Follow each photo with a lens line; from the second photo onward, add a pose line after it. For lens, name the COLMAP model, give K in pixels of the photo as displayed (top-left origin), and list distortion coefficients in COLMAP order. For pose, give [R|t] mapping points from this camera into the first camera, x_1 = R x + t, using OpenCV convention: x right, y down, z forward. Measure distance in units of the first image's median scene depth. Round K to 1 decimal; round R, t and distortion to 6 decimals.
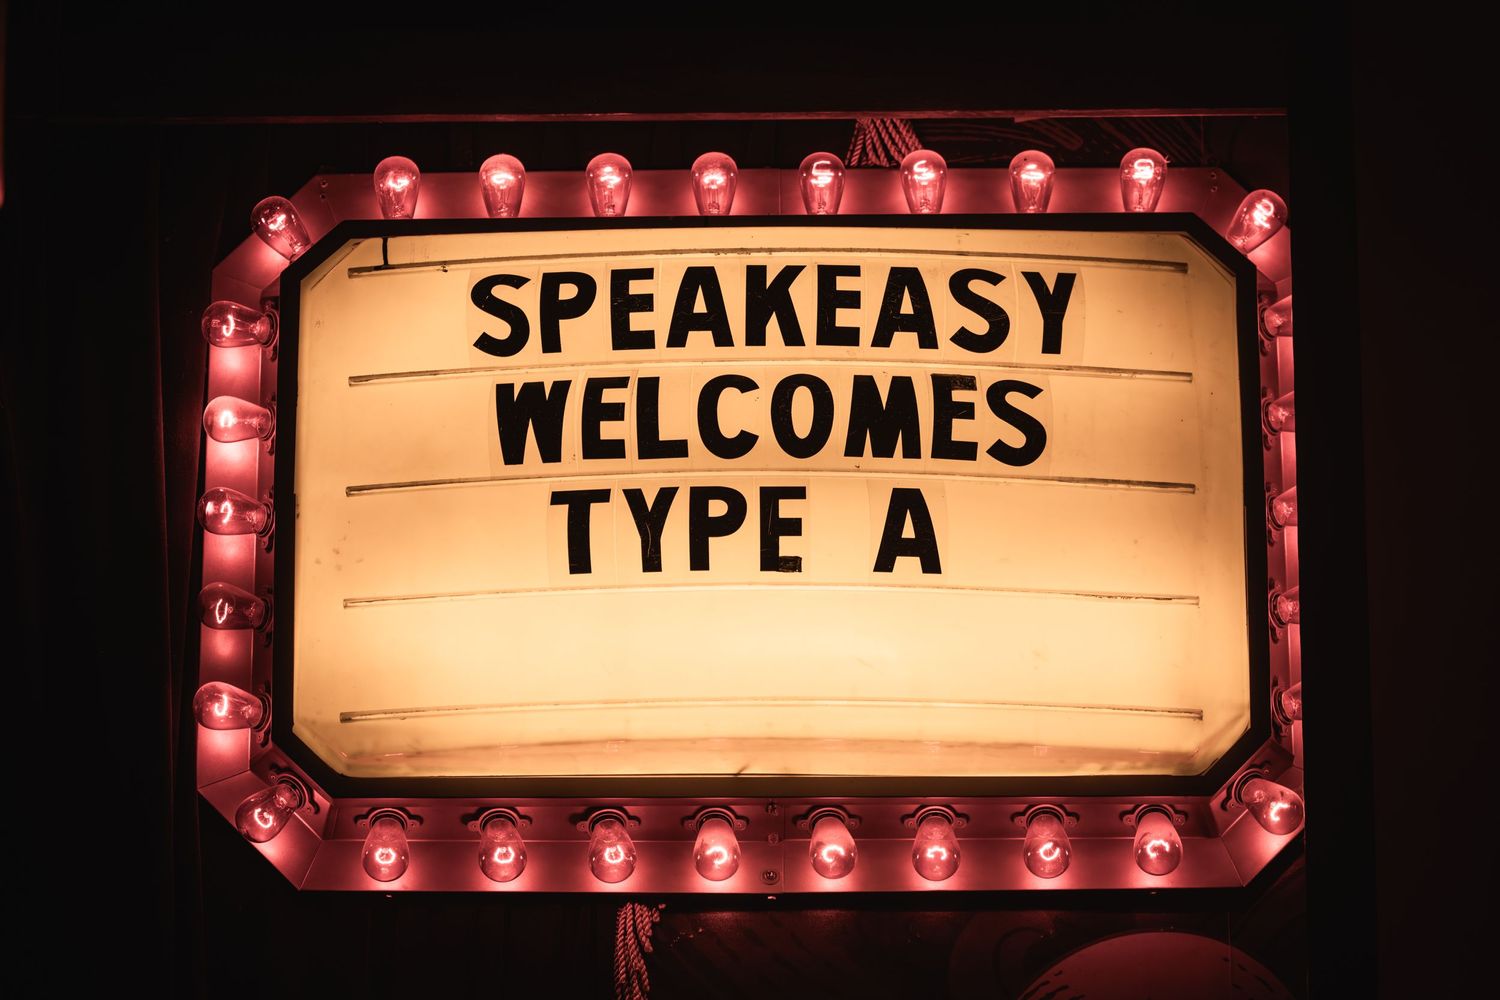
lens RADIAL K [[5557.6, 0, 748.8], [0, 5557.6, 499.7], [0, 0, 1]] dist [-0.294487, 0.000000]
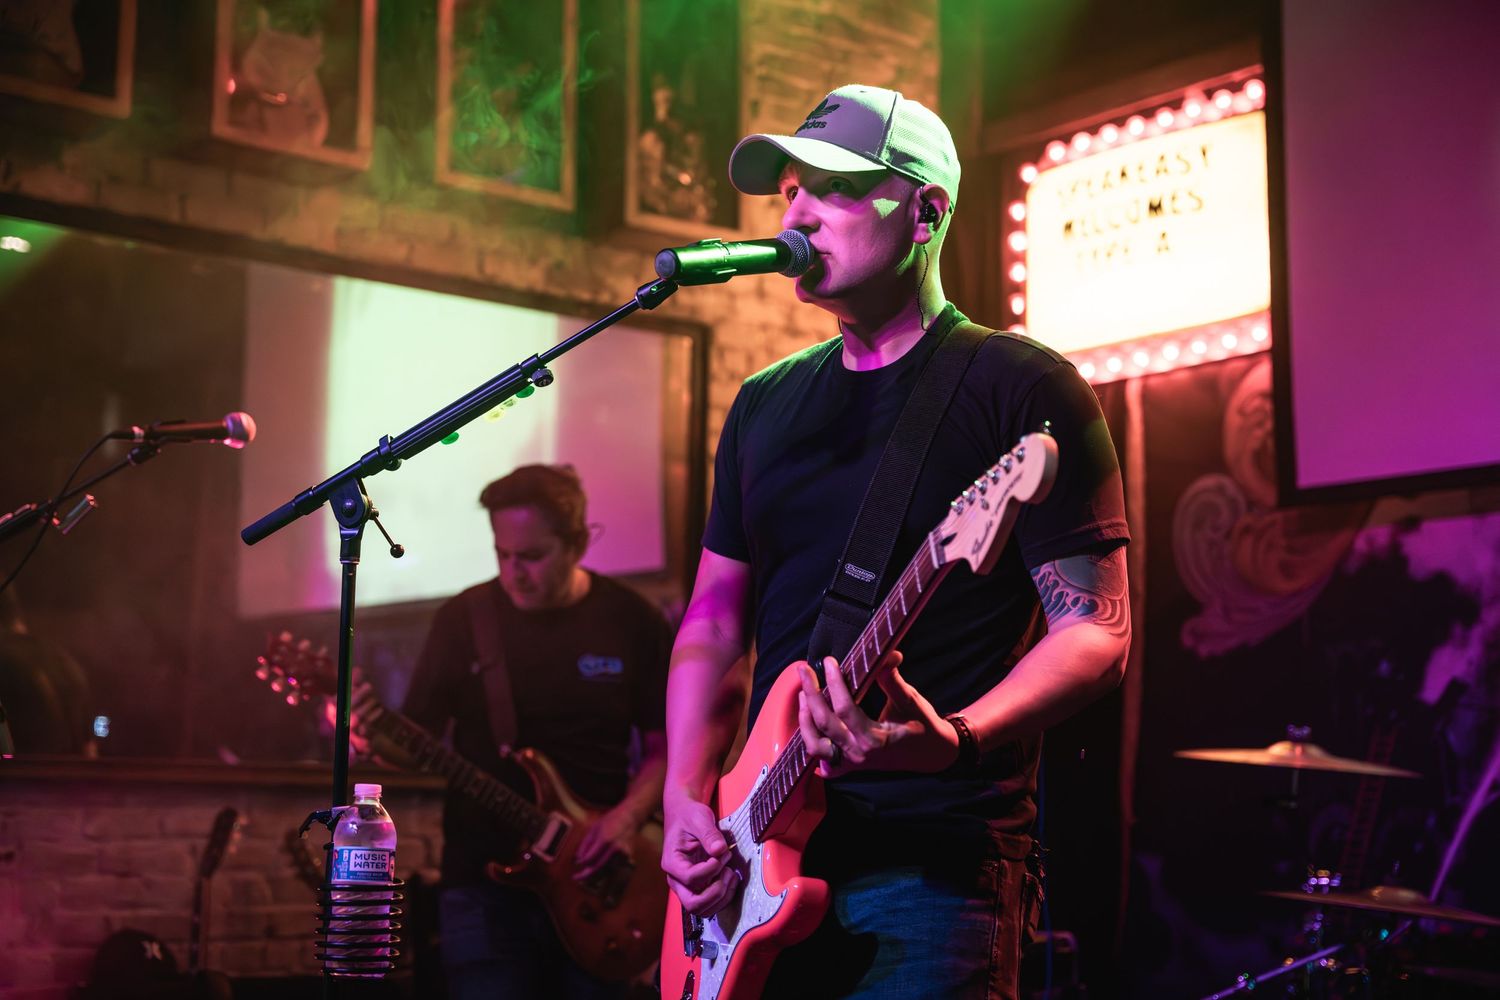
lens RADIAL K [[2365.3, 0, 736.8], [0, 2365.3, 506.9], [0, 0, 1]] dist [0.038746, 0.000000]
pose [[0.641797, -0.100104, -0.760313, 0.826645], [0.245664, 0.966033, 0.080181, -0.016313], [0.726461, -0.238242, 0.644589, -0.020411]]
